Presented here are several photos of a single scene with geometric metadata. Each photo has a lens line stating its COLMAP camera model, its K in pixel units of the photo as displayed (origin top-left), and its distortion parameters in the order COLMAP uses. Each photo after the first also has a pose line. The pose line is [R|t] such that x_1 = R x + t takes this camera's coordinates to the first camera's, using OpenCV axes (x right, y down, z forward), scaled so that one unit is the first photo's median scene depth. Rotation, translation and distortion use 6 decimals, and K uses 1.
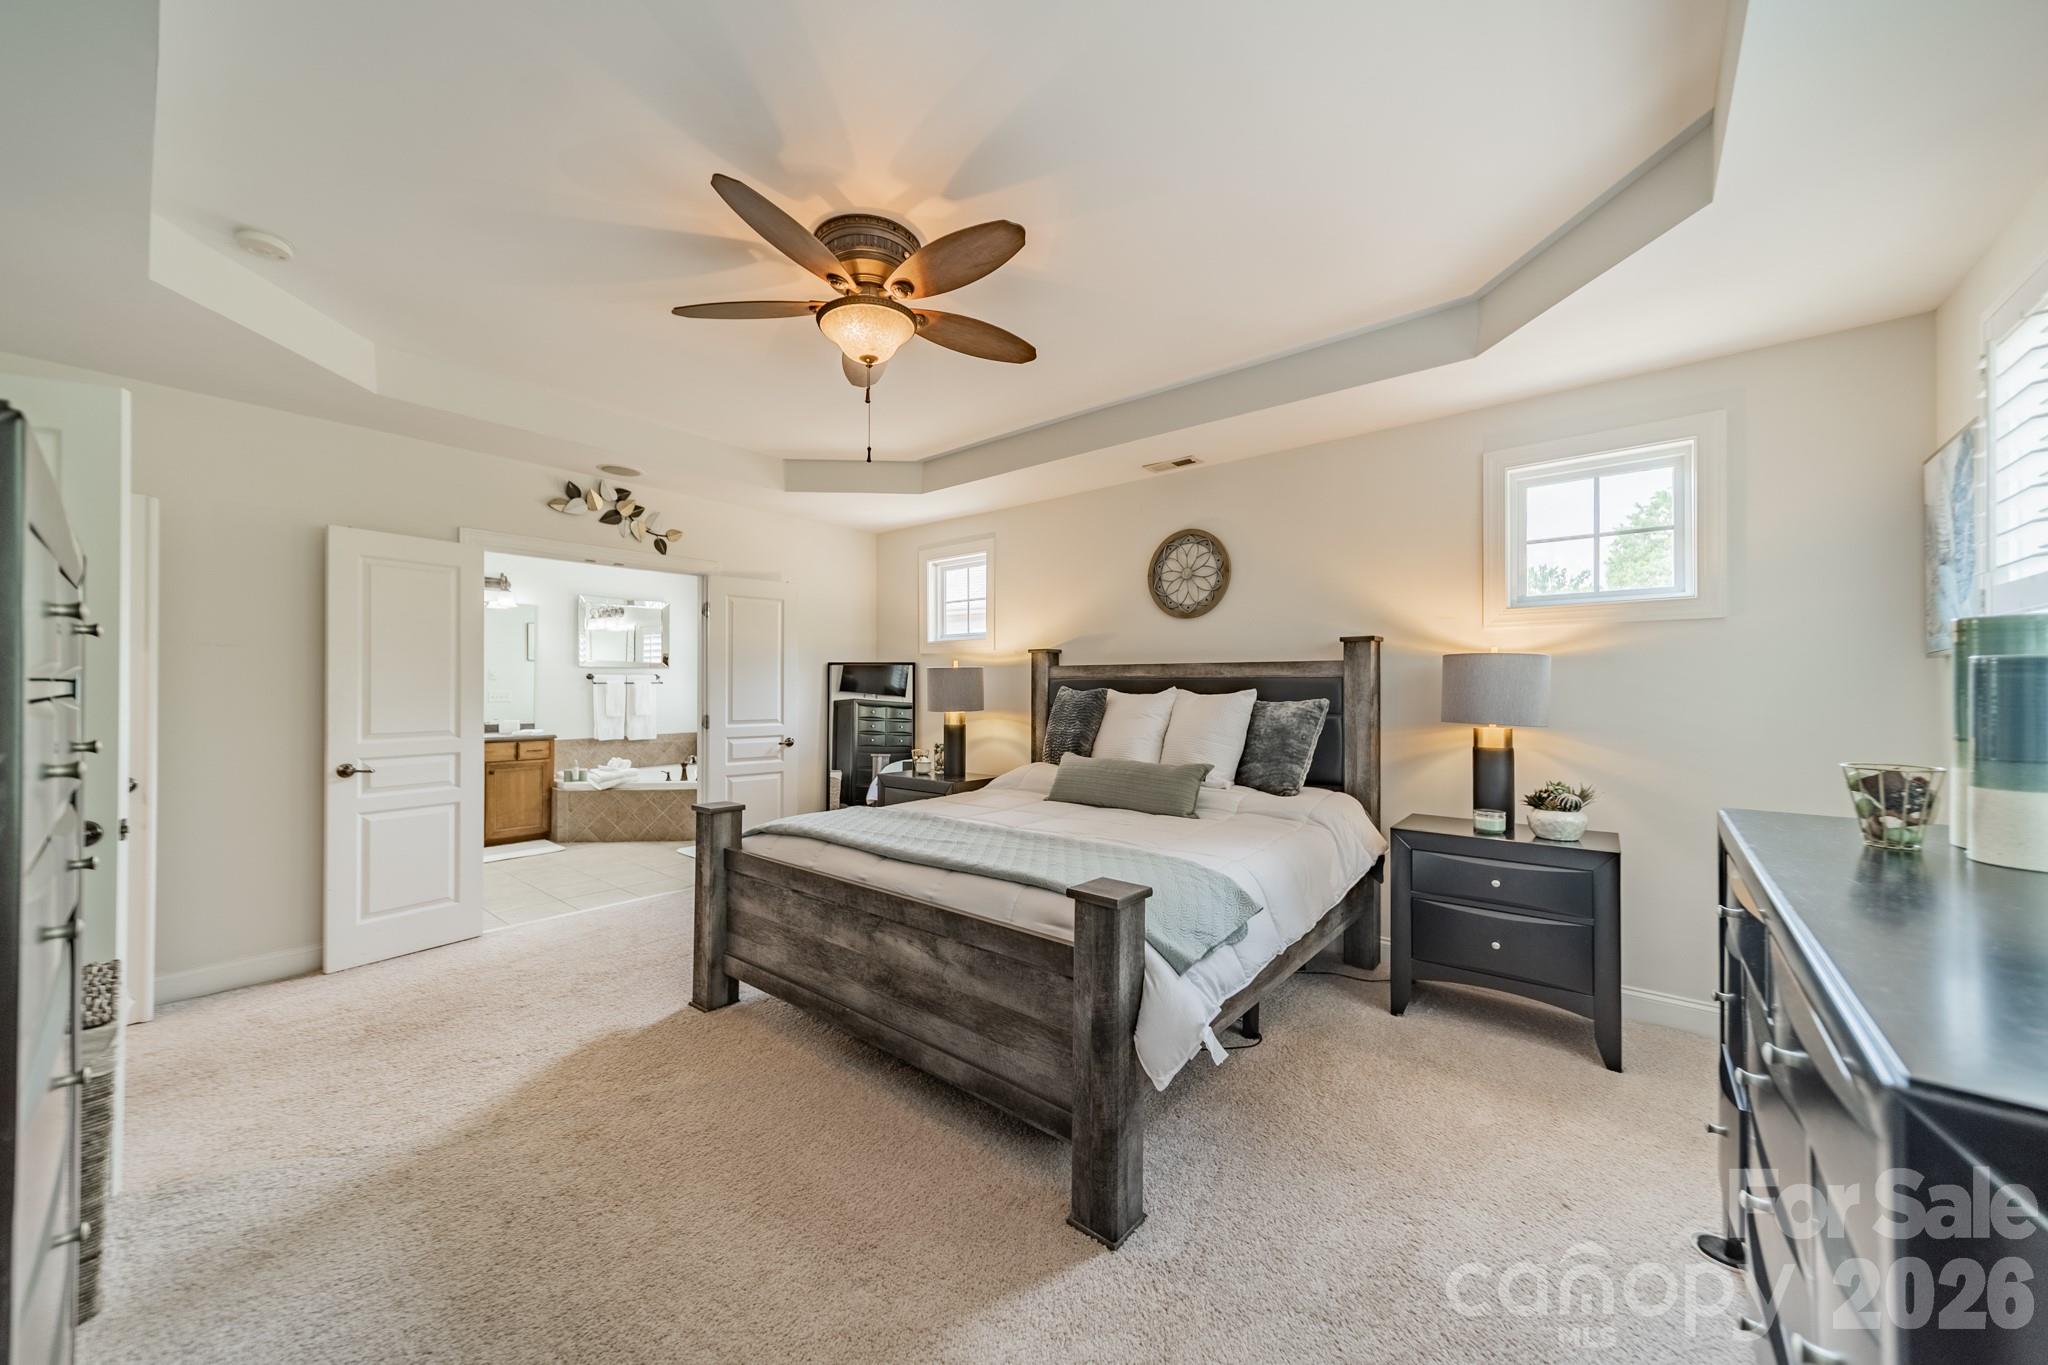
lens RADIAL K [[700.0, 0, 1023.5], [0, 700.0, 687.9], [0, 0, 1]] dist [-0.008489, 0.000217]
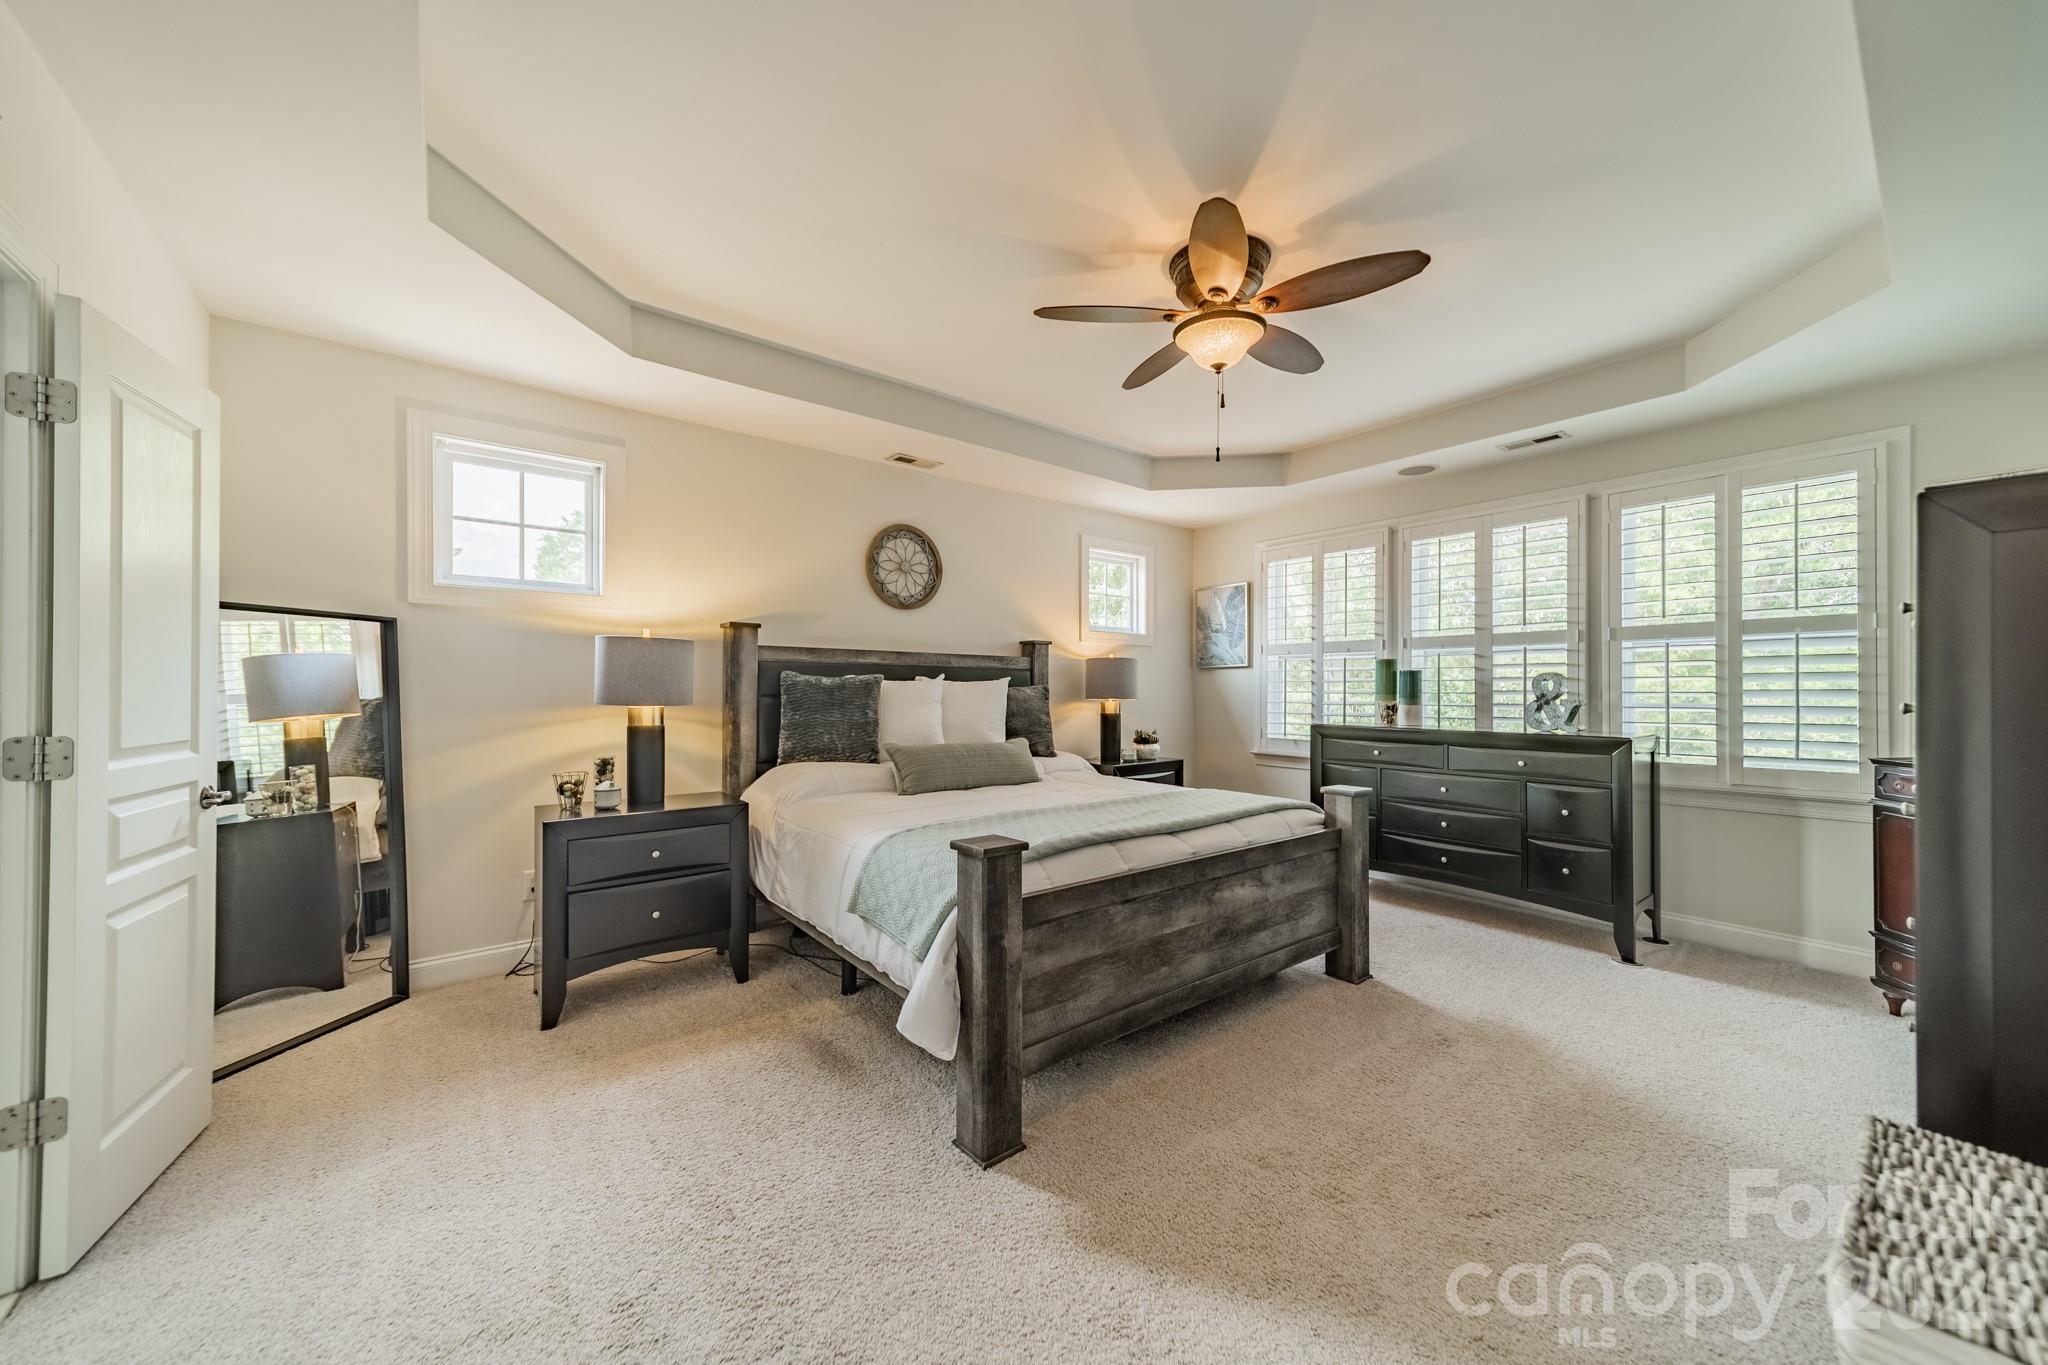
lens RADIAL K [[726.9, 0, 1027.5], [0, 726.9, 680.9], [0, 0, 1]] dist [0.007147, 0.000276]
pose [[0.224798, 0.008746, 0.974366, -0.839714], [-0.011813, 0.999911, -0.006250, 0.013285], [-0.974334, -0.010106, 0.224881, 0.617365]]
